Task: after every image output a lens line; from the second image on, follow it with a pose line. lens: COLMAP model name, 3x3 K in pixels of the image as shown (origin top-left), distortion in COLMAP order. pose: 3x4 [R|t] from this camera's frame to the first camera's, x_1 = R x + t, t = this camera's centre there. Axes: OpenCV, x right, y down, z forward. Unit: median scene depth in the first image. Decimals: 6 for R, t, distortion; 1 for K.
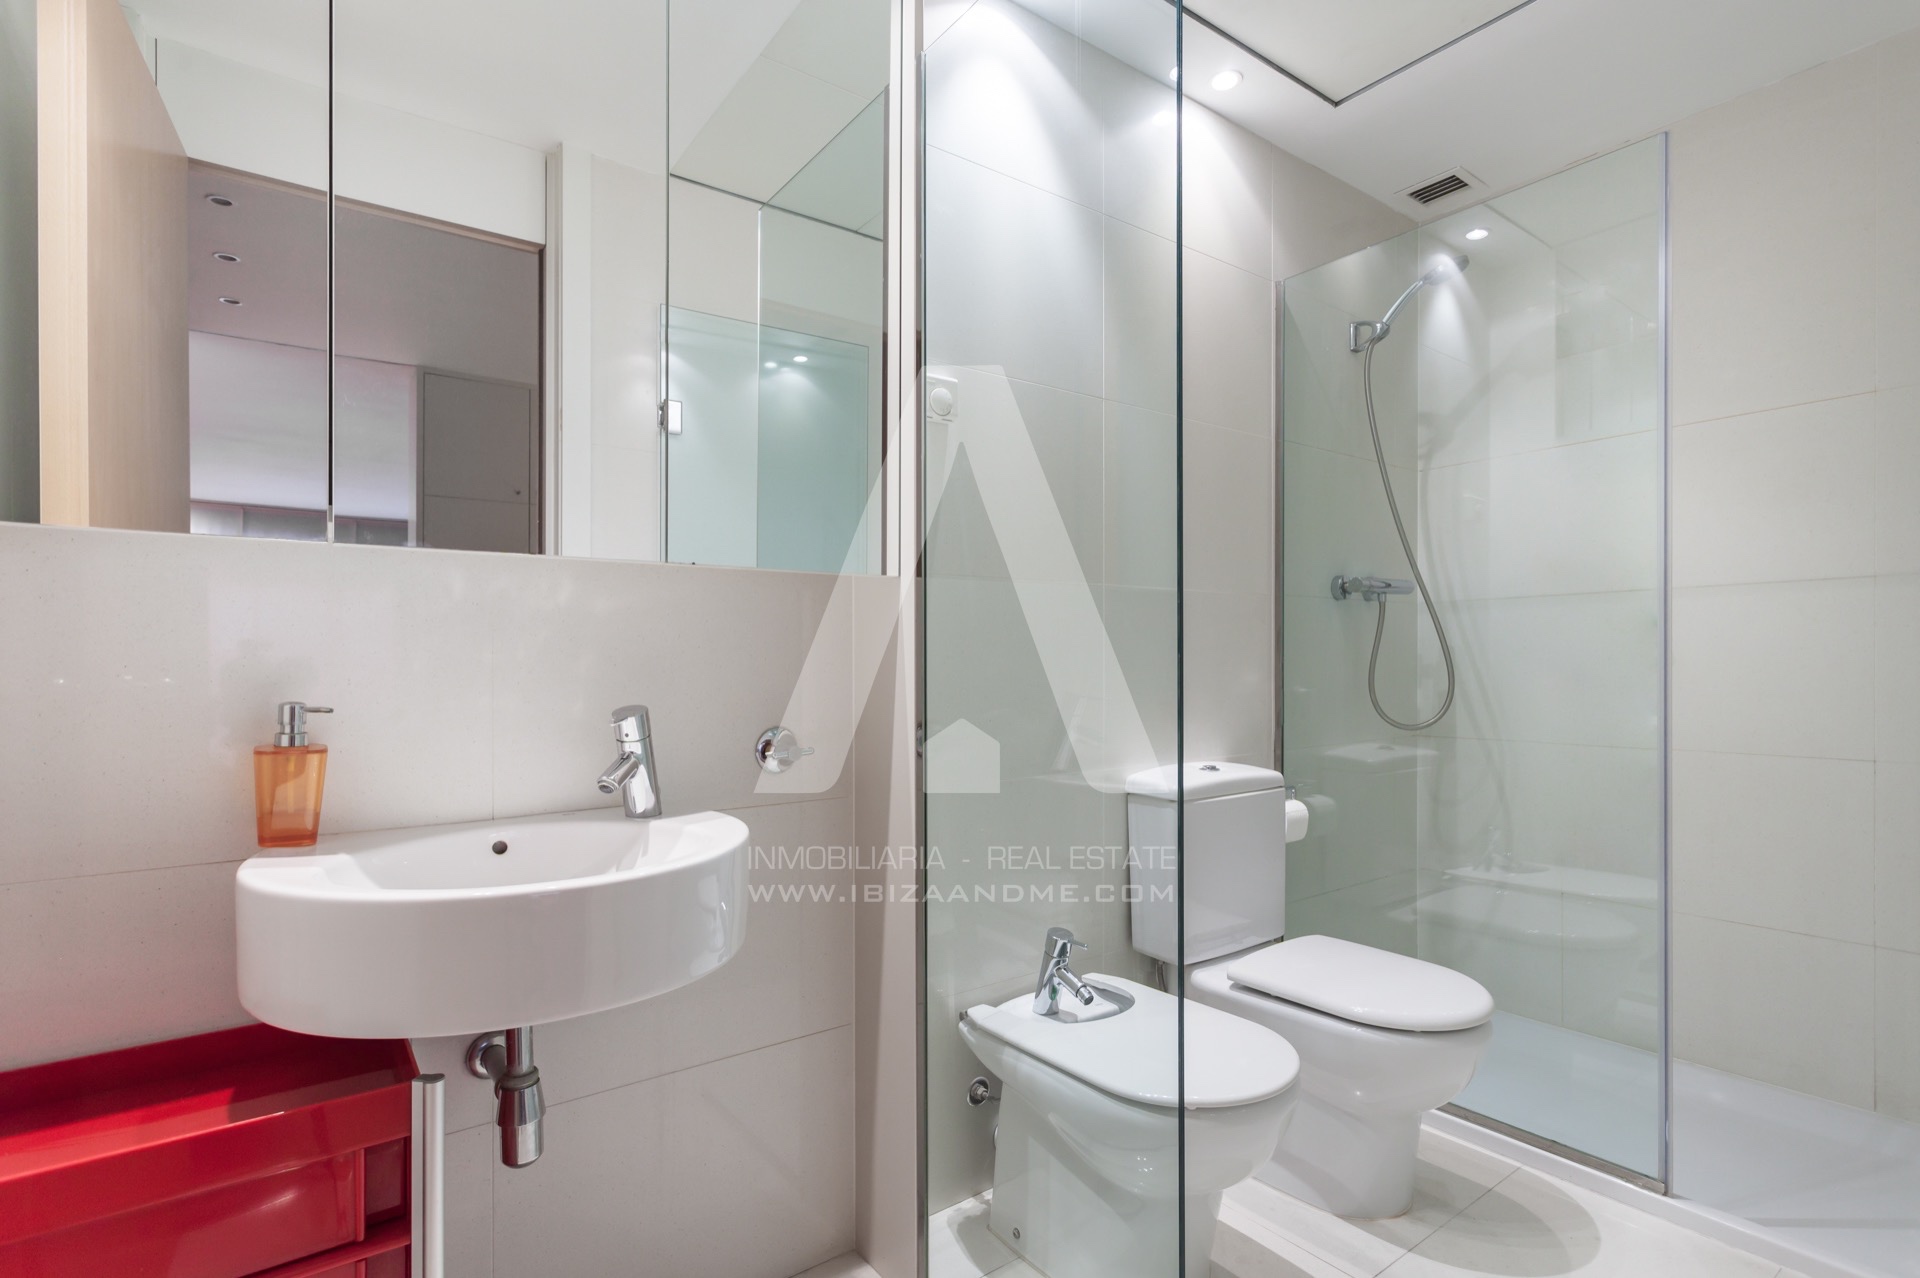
lens RADIAL K [[915.9, 0, 960.8], [0, 915.9, 668.6], [0, 0, 1]] dist [-0.000135, 0.000016]
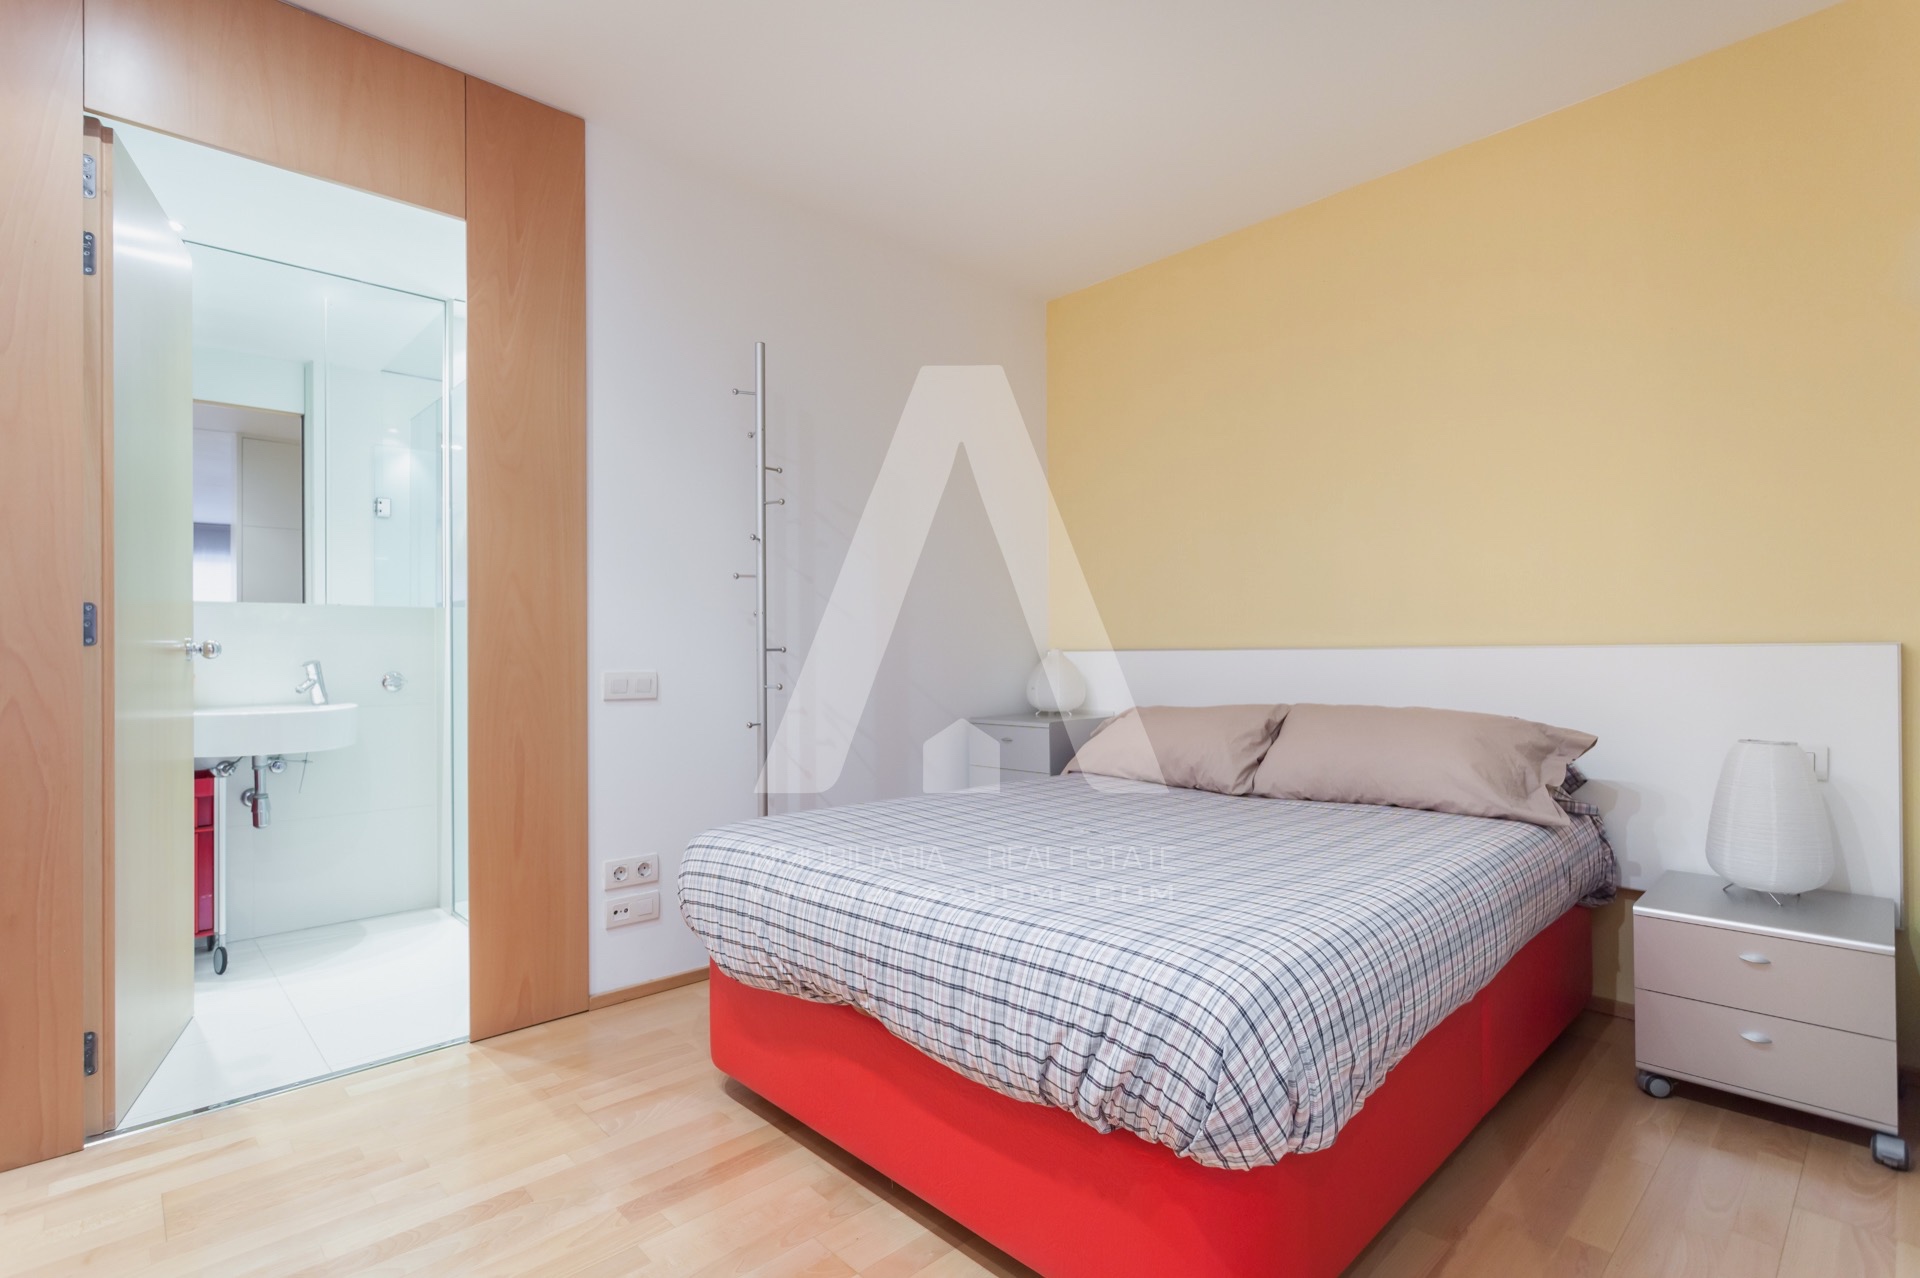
lens RADIAL K [[905.0, 0, 960.0], [0, 905.0, 639.0], [0, 0, 1]] dist [0.001237, 0.000104]
pose [[0.991761, -0.009519, 0.127746, 1.095353], [0.011020, 0.999878, -0.011047, 0.028553], [-0.127625, 0.012364, 0.991745, -1.711953]]
